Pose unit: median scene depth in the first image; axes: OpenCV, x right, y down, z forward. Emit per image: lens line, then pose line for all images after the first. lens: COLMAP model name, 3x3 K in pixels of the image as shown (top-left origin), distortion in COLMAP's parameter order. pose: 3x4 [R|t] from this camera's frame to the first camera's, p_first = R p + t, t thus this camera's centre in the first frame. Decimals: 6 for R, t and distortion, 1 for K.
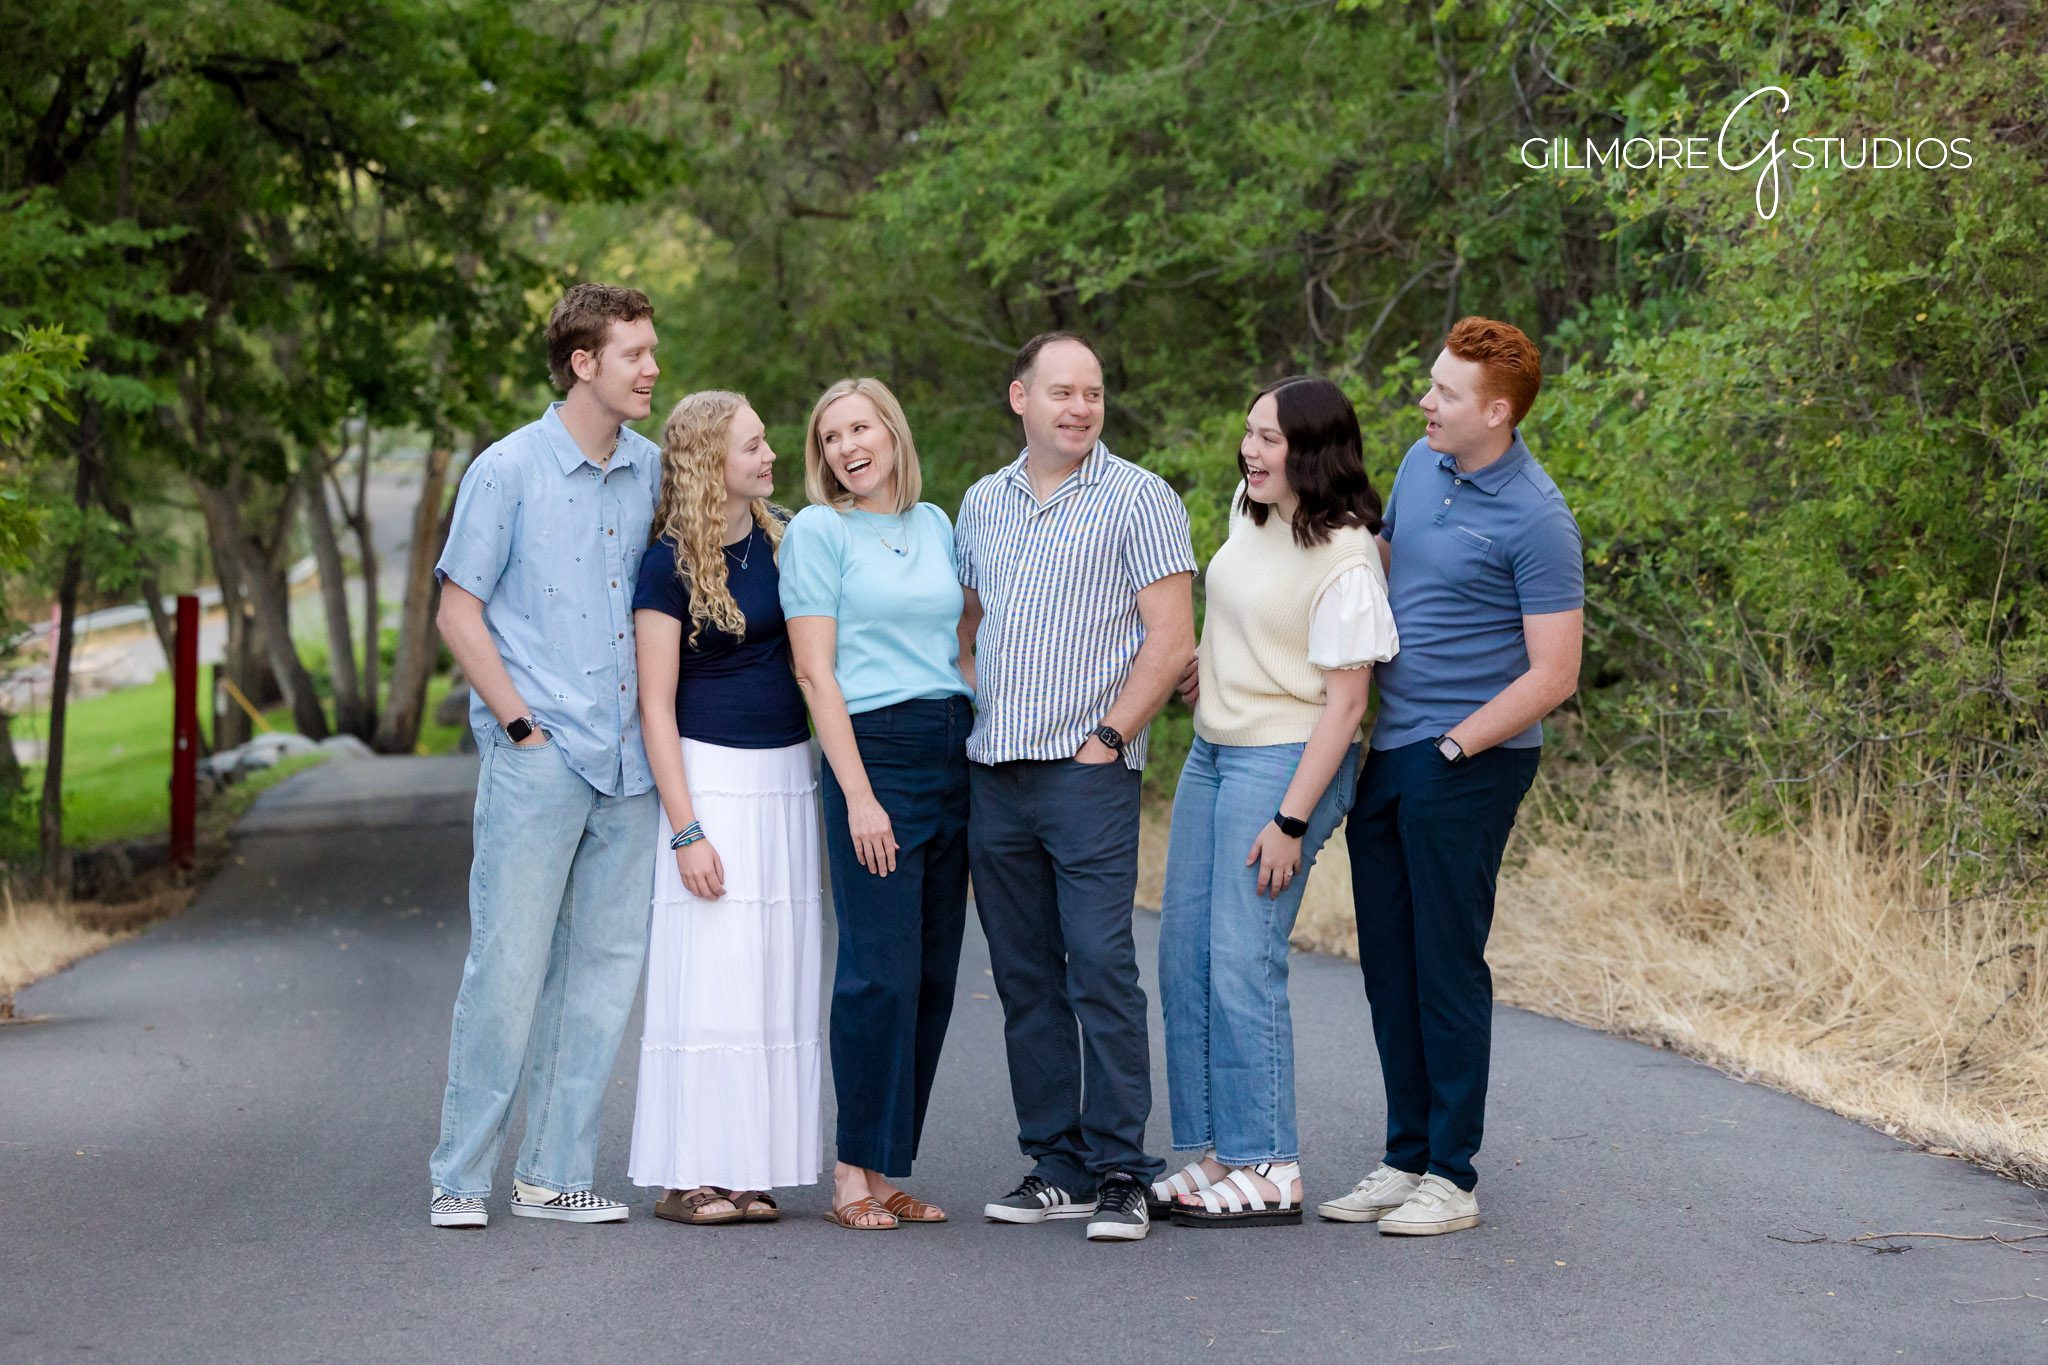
lens RADIAL K [[7184.3, 0, 1024.0], [0, 7184.3, 682.5], [0, 0, 1]] dist [-0.024782, 2.207137]
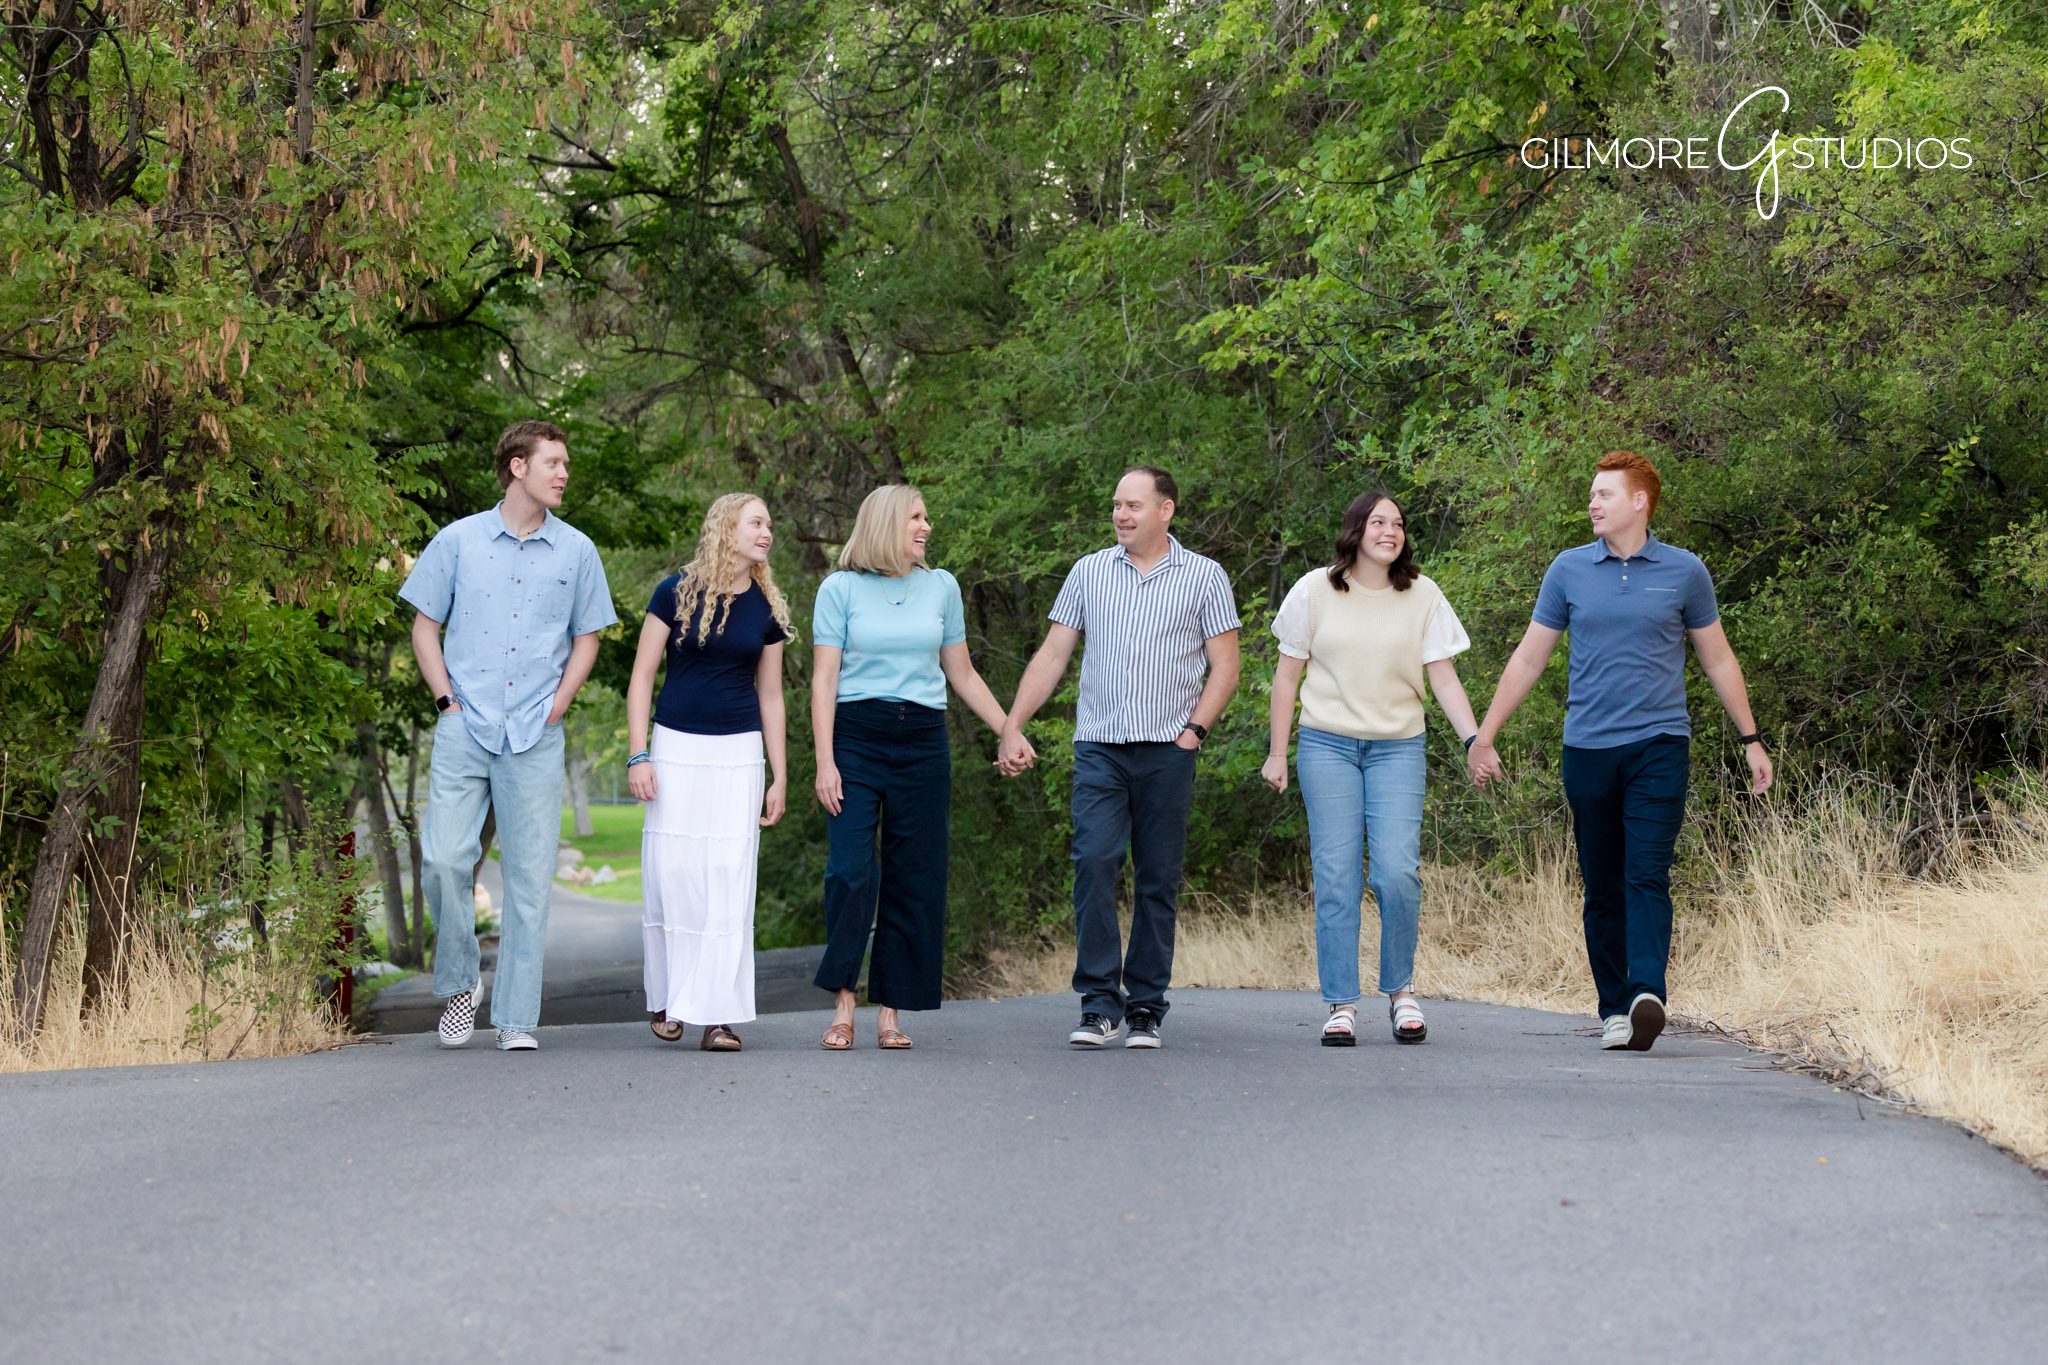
lens RADIAL K [[6227.9, 0, 1024.0], [0, 6227.9, 682.5], [0, 0, 1]] dist [-0.046914, 0.371352]
pose [[0.999373, -0.007104, 0.034697, -0.035777], [0.009303, 0.997931, -0.063621, 0.047707], [-0.034173, 0.063904, 0.997371, -0.257851]]
